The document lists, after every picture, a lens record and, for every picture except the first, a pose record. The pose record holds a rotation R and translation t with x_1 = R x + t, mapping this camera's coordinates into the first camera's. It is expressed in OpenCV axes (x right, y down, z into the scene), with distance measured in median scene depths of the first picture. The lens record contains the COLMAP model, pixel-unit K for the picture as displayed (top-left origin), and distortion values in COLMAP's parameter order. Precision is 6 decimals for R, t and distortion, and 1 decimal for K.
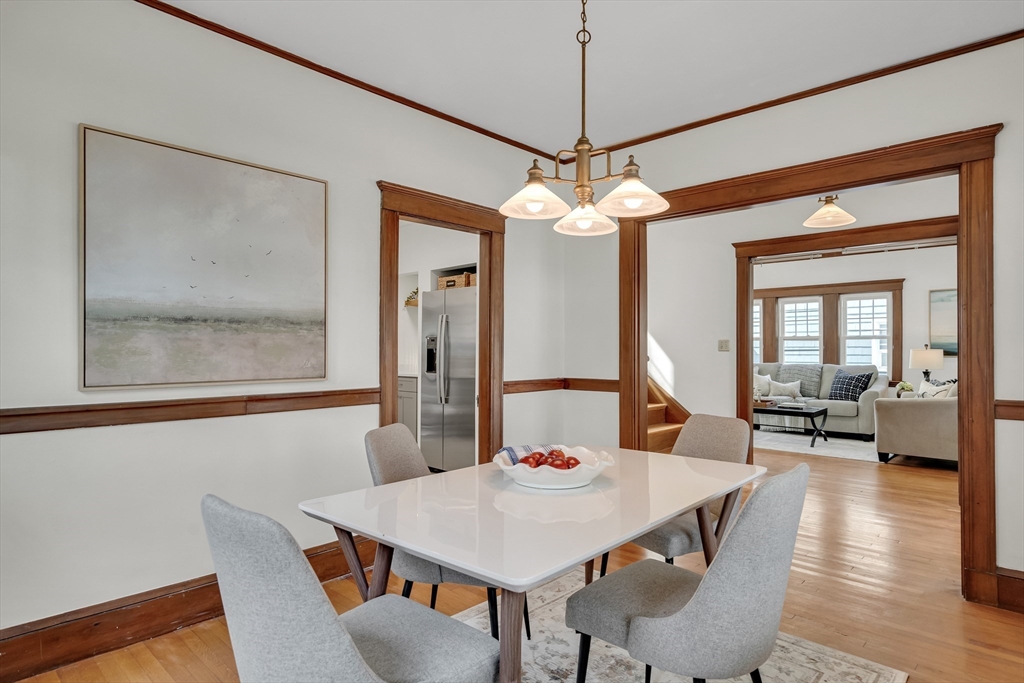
lens RADIAL K [[556.8, 0, 520.4], [0, 556.8, 343.1], [0, 0, 1]] dist [0.015546, -0.000861]
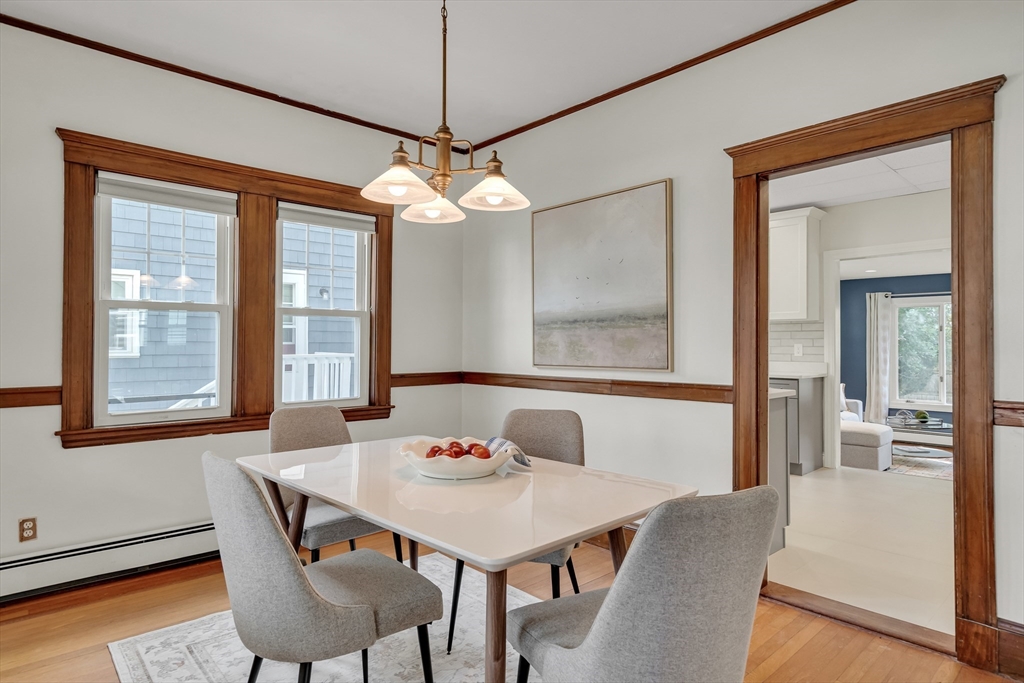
lens RADIAL K [[592.2, 0, 516.0], [0, 592.2, 338.6], [0, 0, 1]] dist [0.006907, -0.003881]
pose [[-0.054290, -0.017743, -0.998368, 0.825806], [0.010288, 0.999779, -0.018327, 0.024655], [0.998472, -0.011266, -0.054095, 0.853585]]
